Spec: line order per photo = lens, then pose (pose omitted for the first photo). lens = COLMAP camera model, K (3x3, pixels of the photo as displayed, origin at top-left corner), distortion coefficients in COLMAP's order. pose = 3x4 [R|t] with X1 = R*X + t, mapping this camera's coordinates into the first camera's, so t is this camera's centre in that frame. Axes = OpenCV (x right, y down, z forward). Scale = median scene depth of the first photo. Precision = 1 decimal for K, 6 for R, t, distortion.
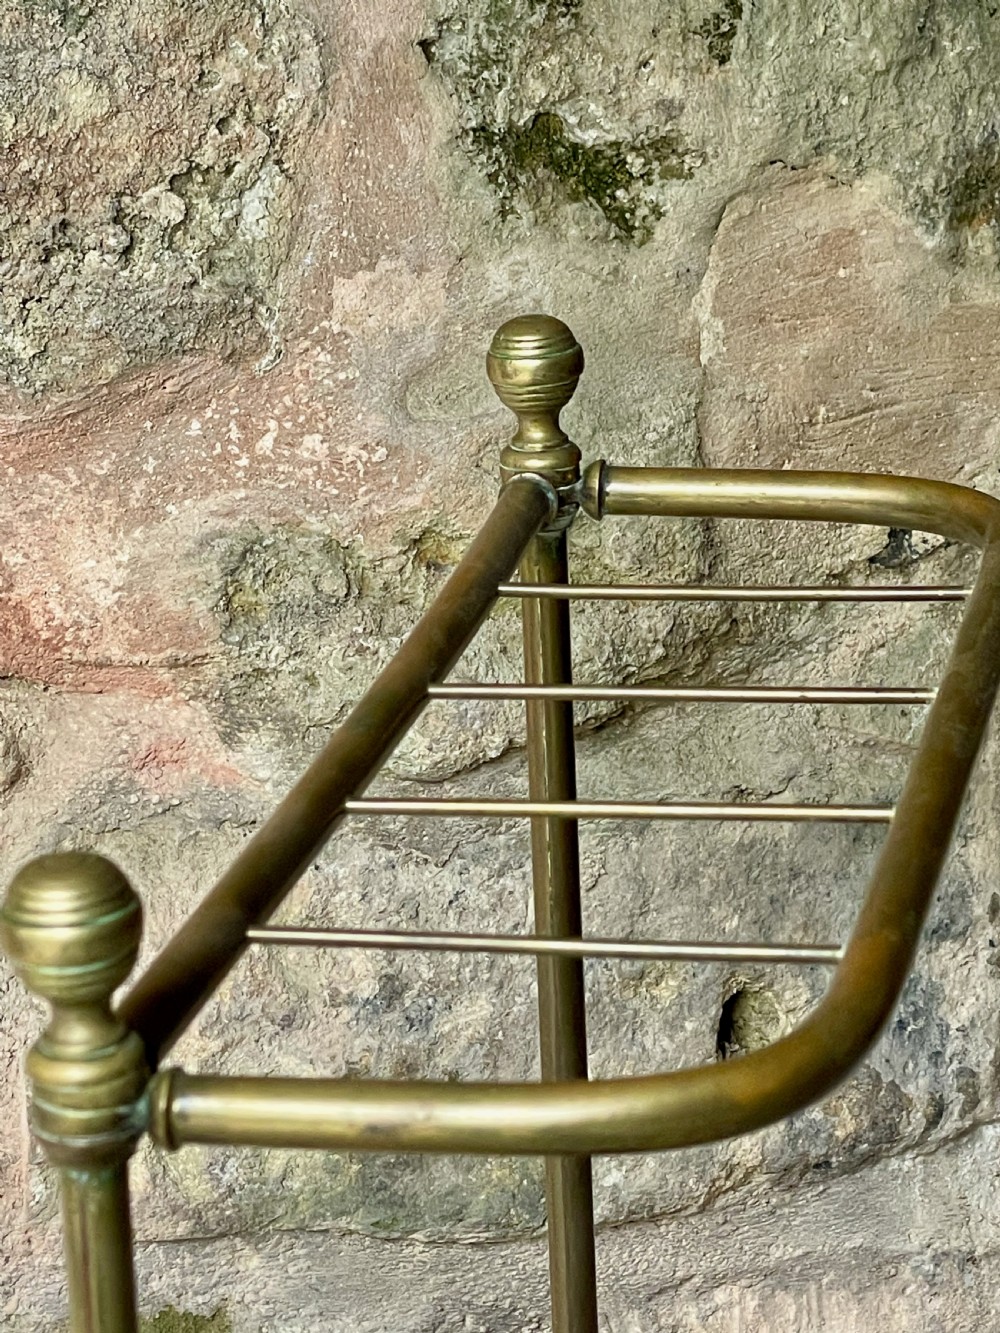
lens RADIAL K [[4618.5, 0, 538.3], [0, 4618.5, 656.1], [0, 0, 1]] dist [0.029655, 0.000000]
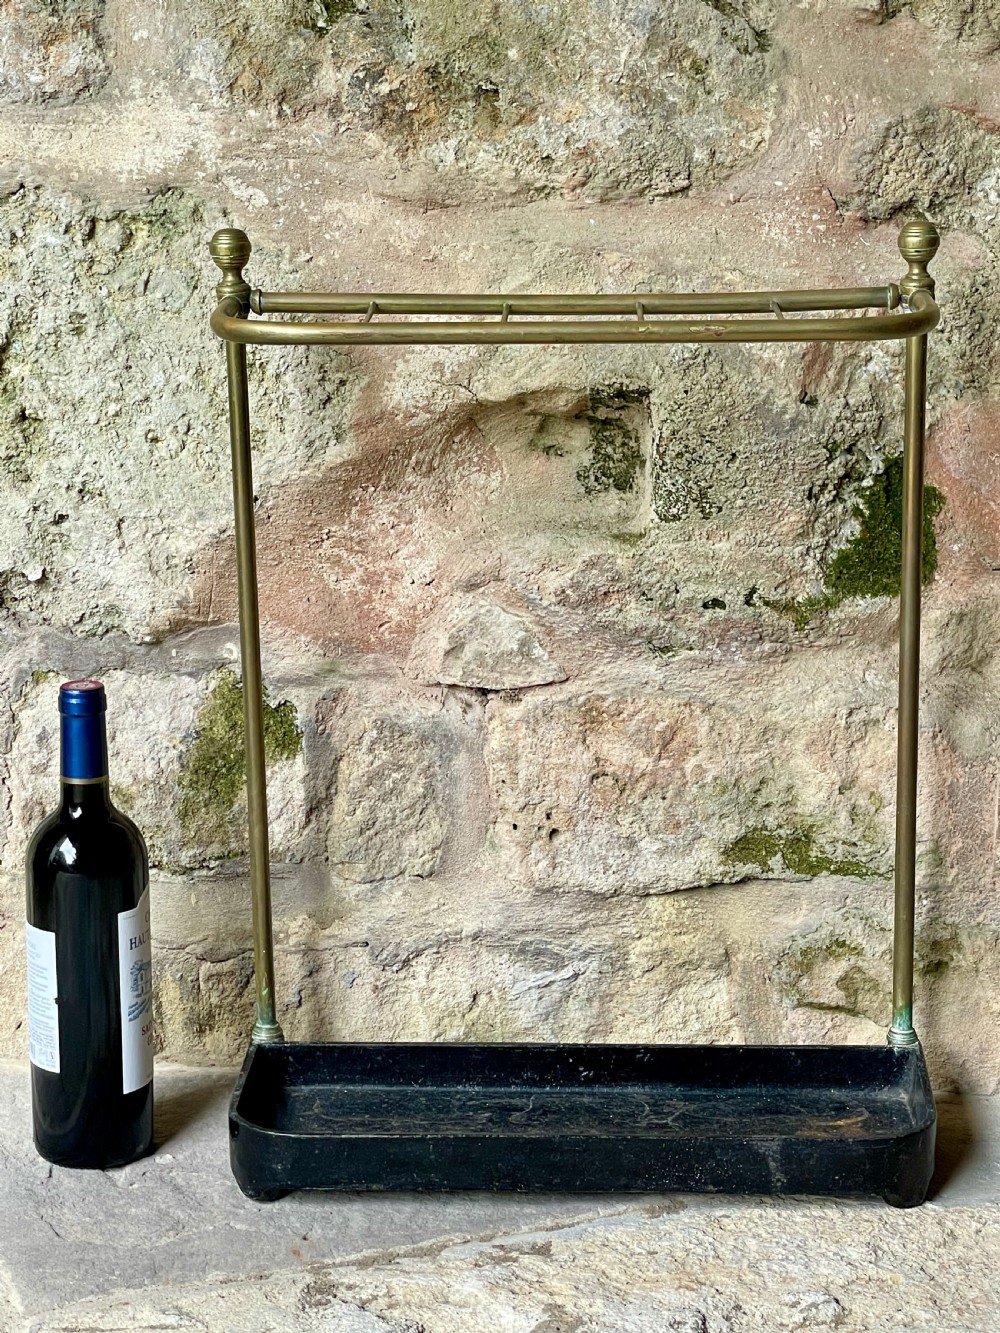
lens RADIAL K [[2907.5, 0, 487.1], [0, 2907.5, 673.1], [0, 0, 1]] dist [0.063020, 0.000000]
pose [[0.914237, 0.102307, -0.392050, 0.145012], [-0.120306, 0.992503, -0.021548, 0.093830], [0.386907, 0.066866, 0.919691, -0.121740]]
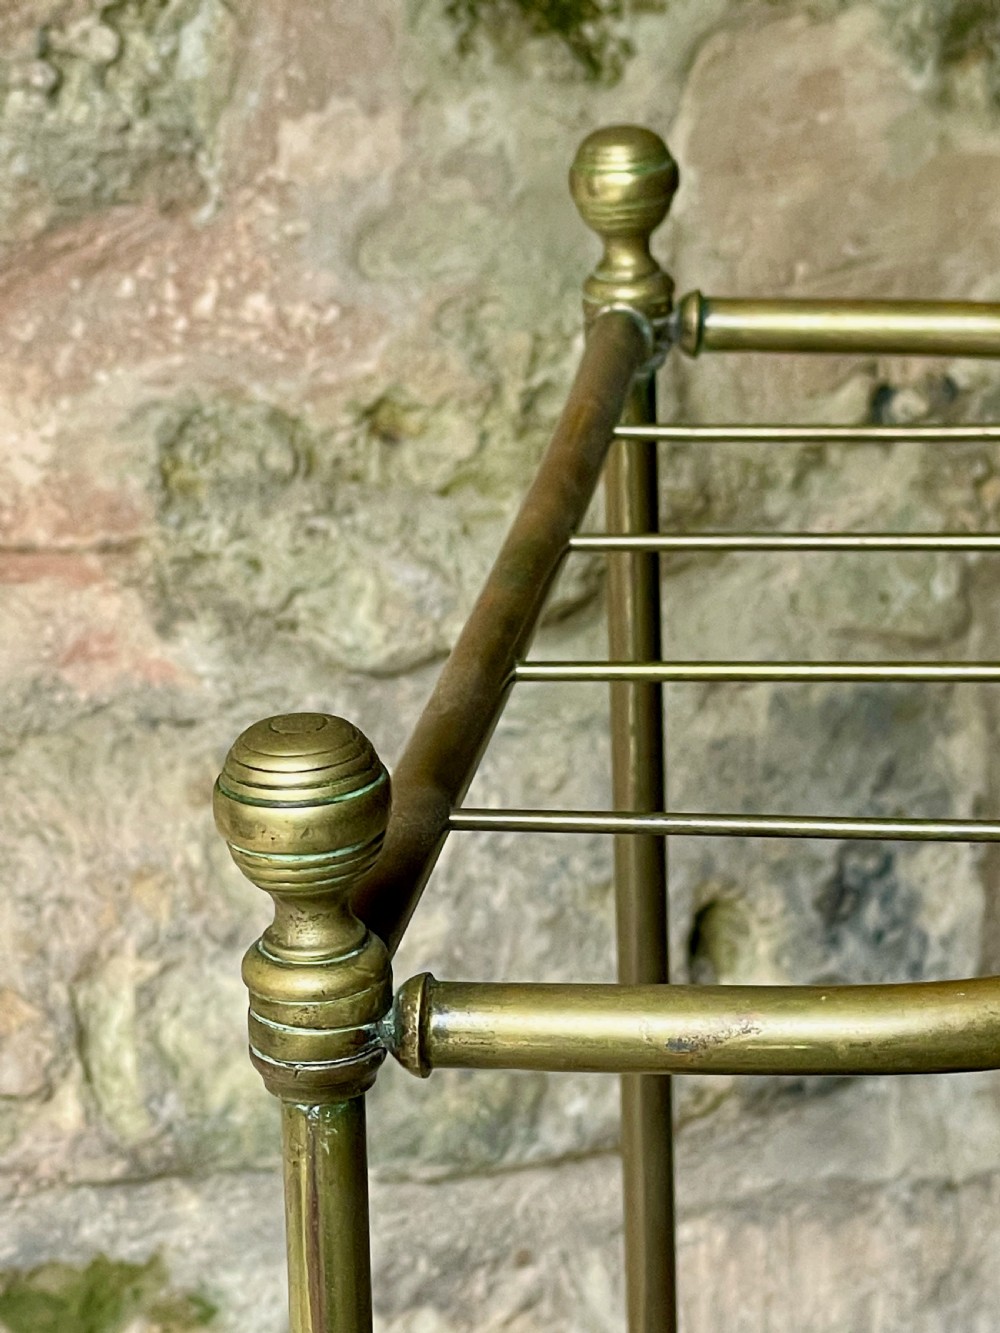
lens RADIAL K [[4618.5, 0, 503.4], [0, 4618.5, 648.1], [0, 0, 1]] dist [0.029655, 0.000000]
pose [[0.998186, -0.010918, 0.059209, -0.054557], [0.010132, 0.999857, 0.013557, 0.009769], [-0.059349, -0.012932, 0.998154, 0.089098]]
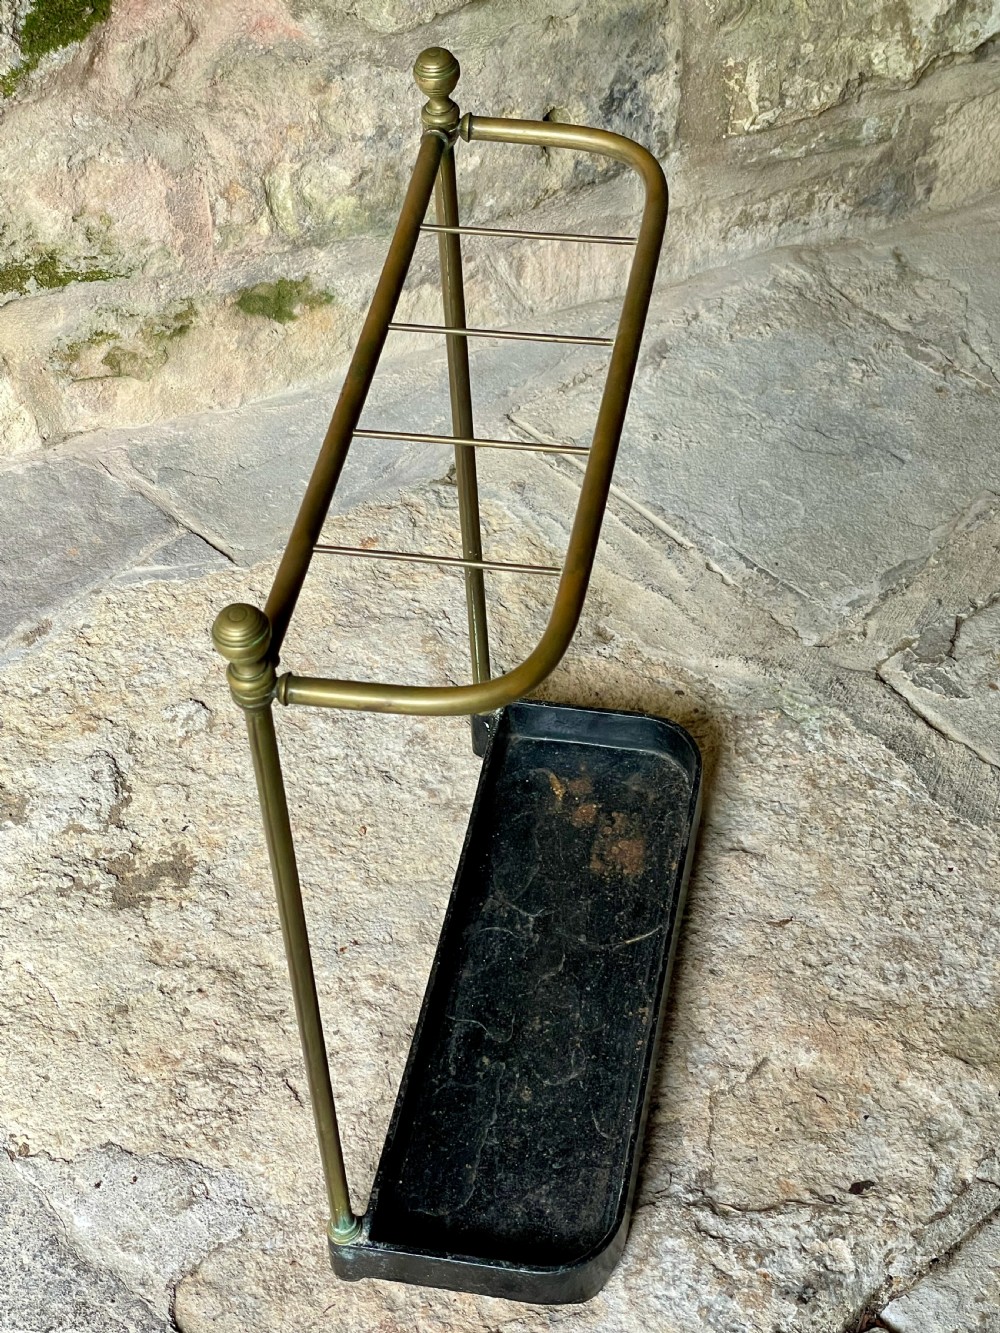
lens RADIAL K [[2363.1, 0, 493.0], [0, 2363.1, 692.5], [0, 0, 1]] dist [0.088385, 0.000000]
pose [[0.999941, -0.010782, 0.001562, 0.014005], [0.008416, 0.855499, 0.517735, -0.268136], [-0.006919, -0.517692, 0.855539, -0.039819]]
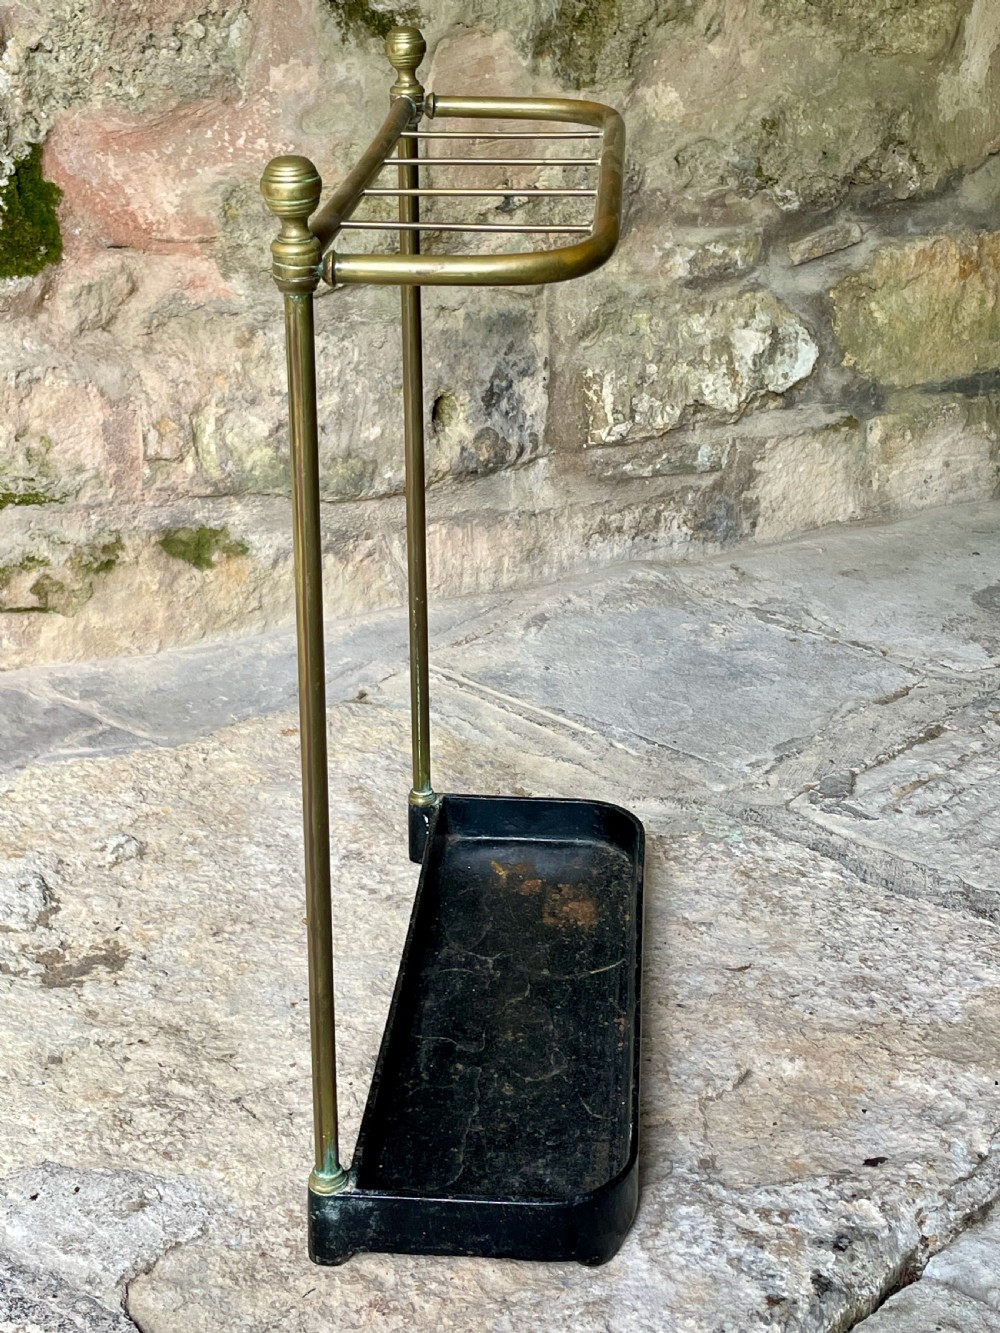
lens RADIAL K [[2003.2, 0, 507.5], [0, 2003.2, 646.6], [0, 0, 1]] dist [0.080793, 0.000000]
pose [[0.991229, -0.016077, 0.131172, -0.062510], [0.000120, 0.992682, 0.120762, 0.080609], [-0.132154, -0.119687, 0.983977, -0.027829]]
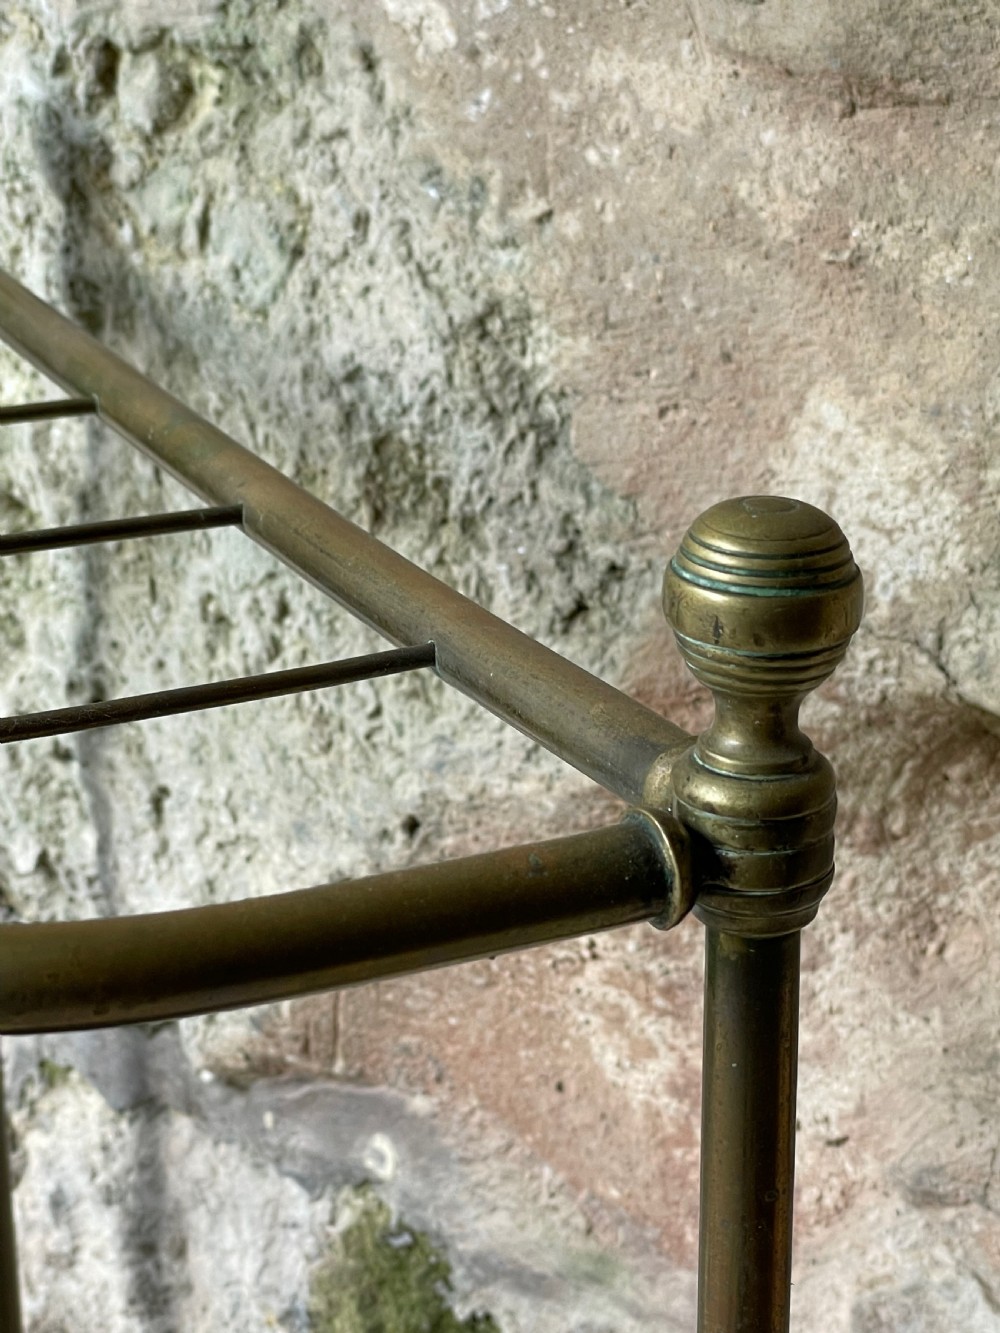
lens RADIAL K [[2907.5, 0, 525.5], [0, 2907.5, 637.3], [0, 0, 1]] dist [0.063020, 0.000000]
pose [[0.508413, 0.301295, -0.806683, -0.041913], [-0.243821, 0.948823, 0.200716, -0.101643], [0.825874, 0.094639, 0.555855, 0.649258]]
